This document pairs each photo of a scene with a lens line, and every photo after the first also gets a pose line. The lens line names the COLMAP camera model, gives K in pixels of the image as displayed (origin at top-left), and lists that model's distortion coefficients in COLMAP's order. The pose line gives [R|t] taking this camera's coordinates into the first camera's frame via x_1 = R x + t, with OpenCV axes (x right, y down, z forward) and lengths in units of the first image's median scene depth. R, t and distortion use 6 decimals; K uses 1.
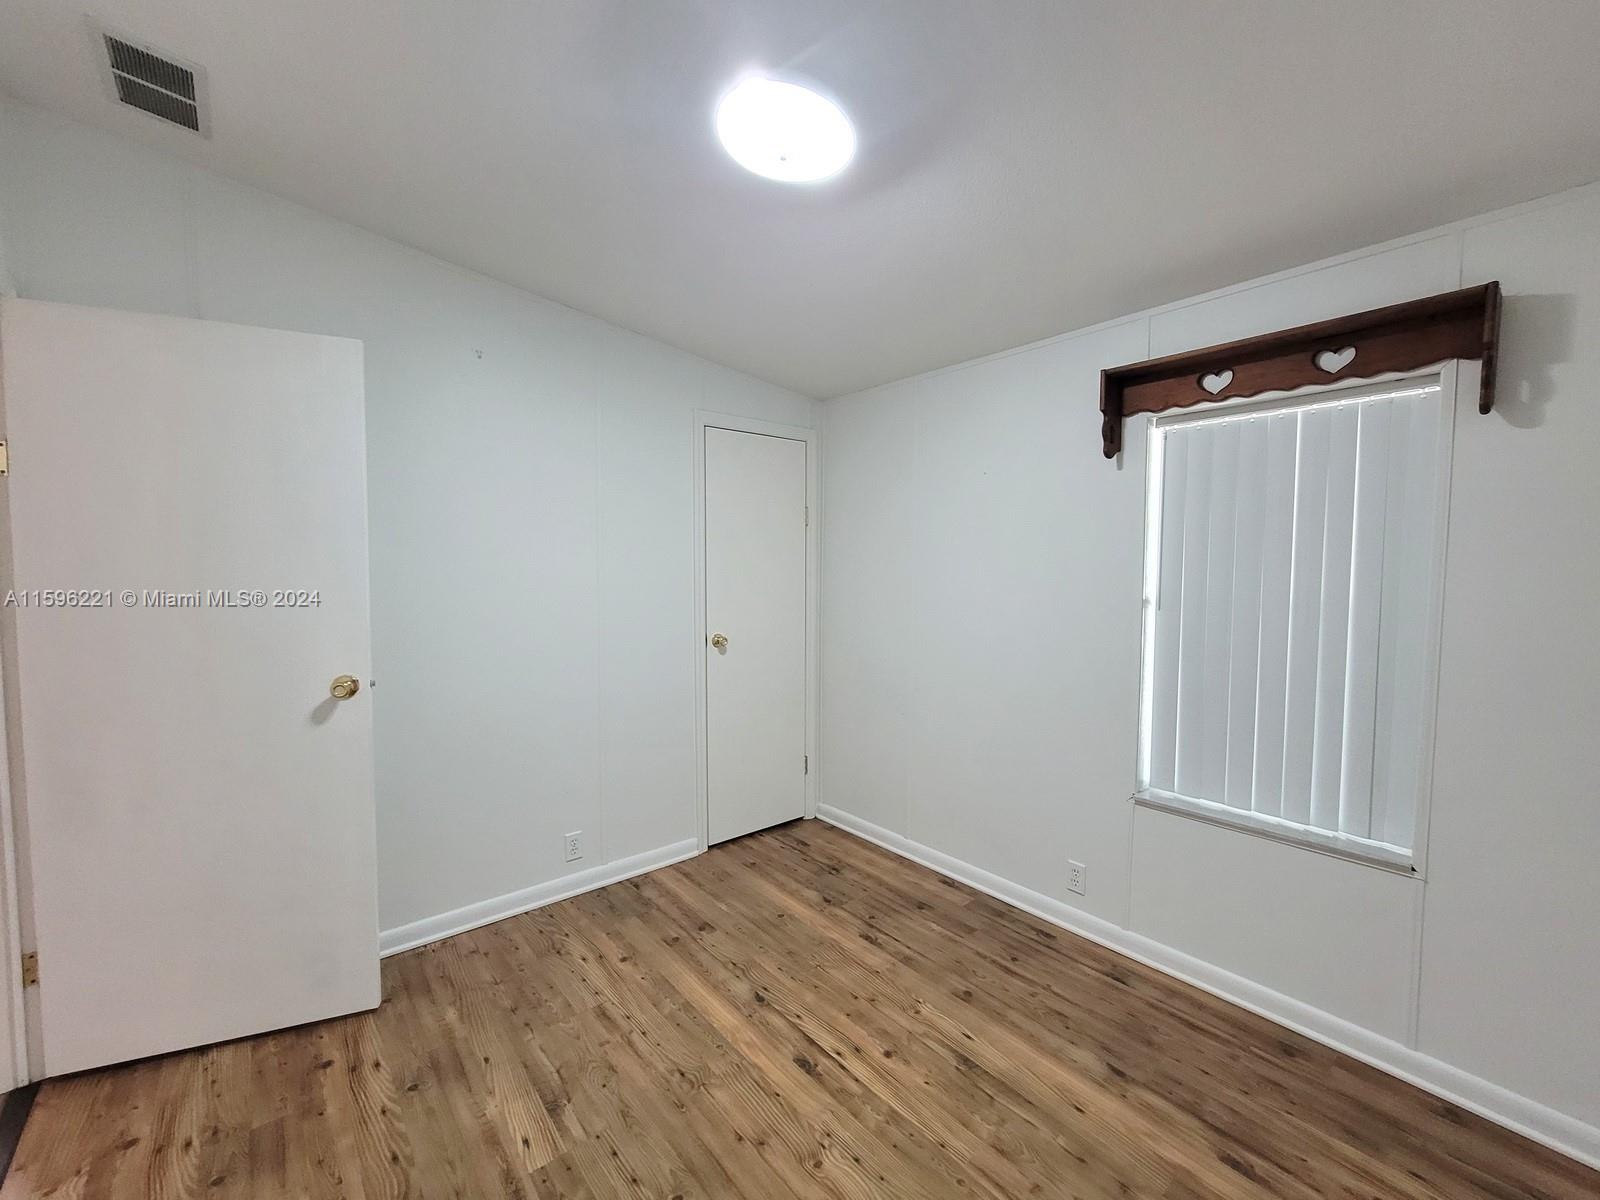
lens RADIAL K [[631.5, 0, 800.0], [0, 631.5, 600.0], [0, 0, 1]] dist [0.000897, 0.000257]
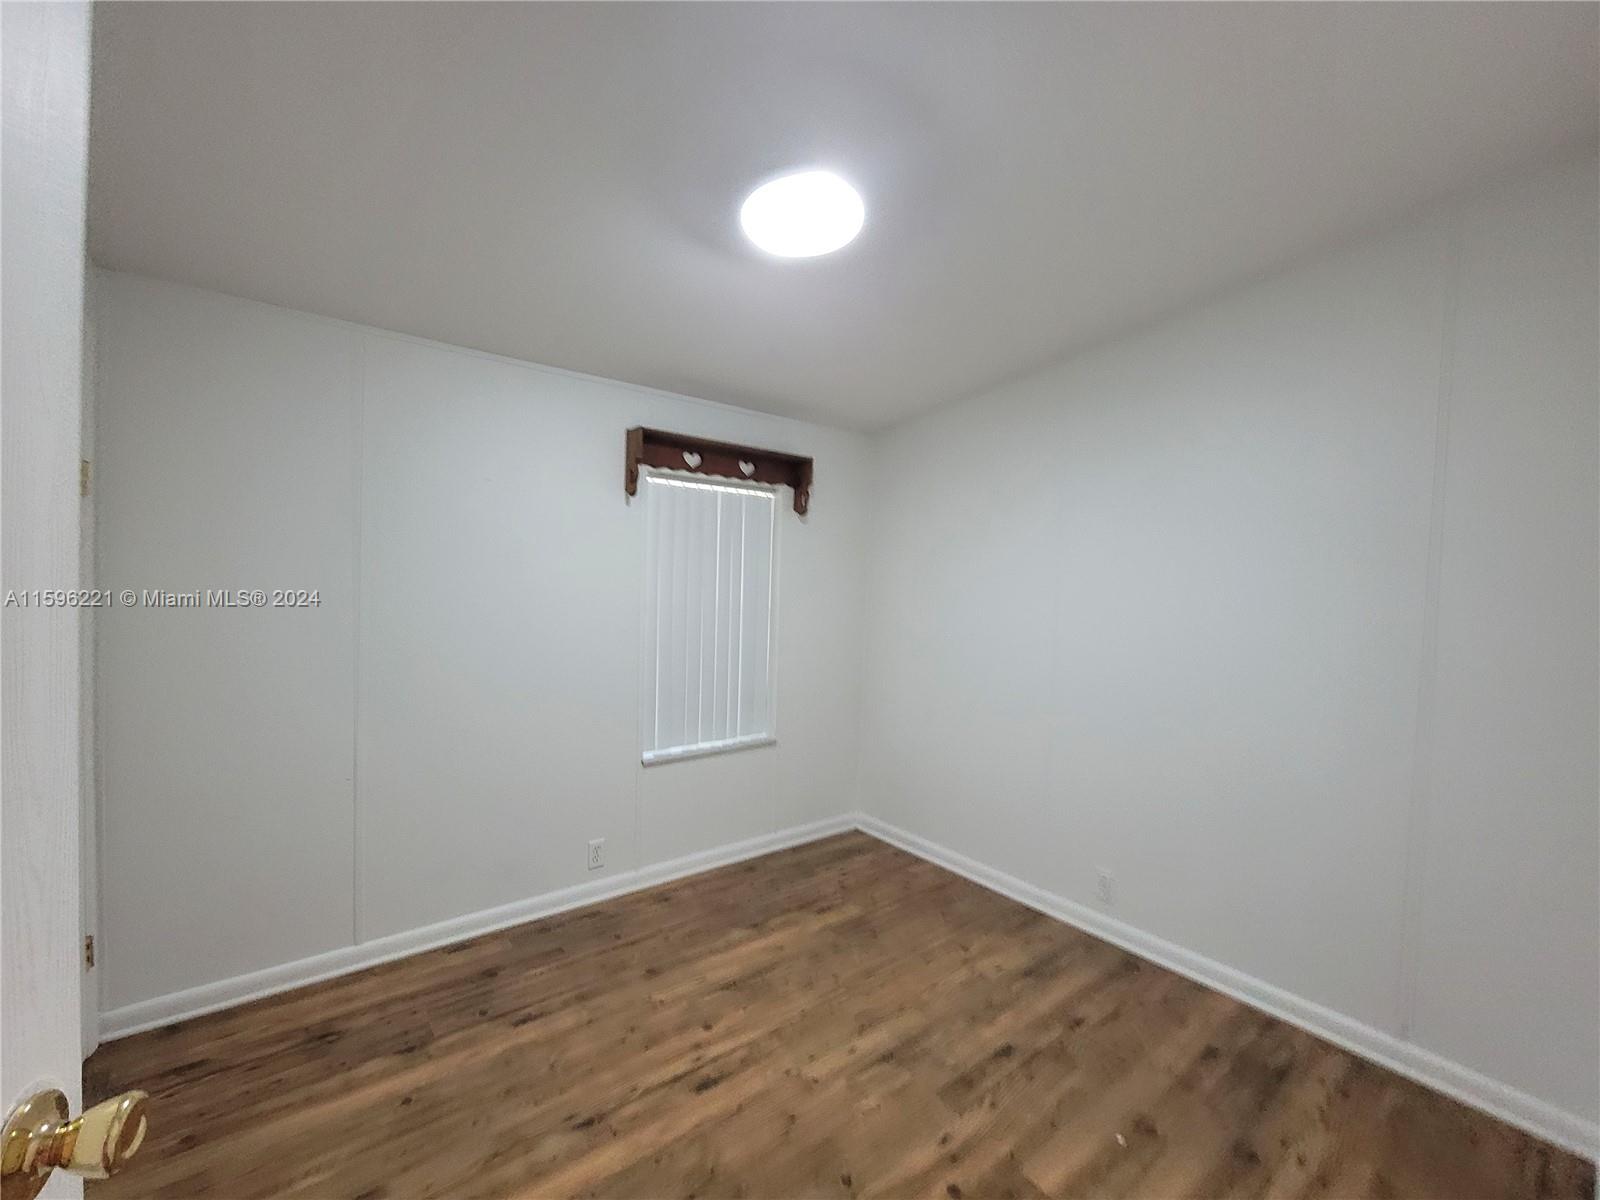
lens RADIAL K [[658.3, 0, 800.0], [0, 658.3, 600.0], [0, 0, 1]] dist [-0.004833, -0.000047]
pose [[0.055237, -0.026691, 0.998116, -0.881136], [0.028606, 0.999275, 0.025139, -0.048302], [-0.998063, 0.027163, 0.055961, 0.678468]]
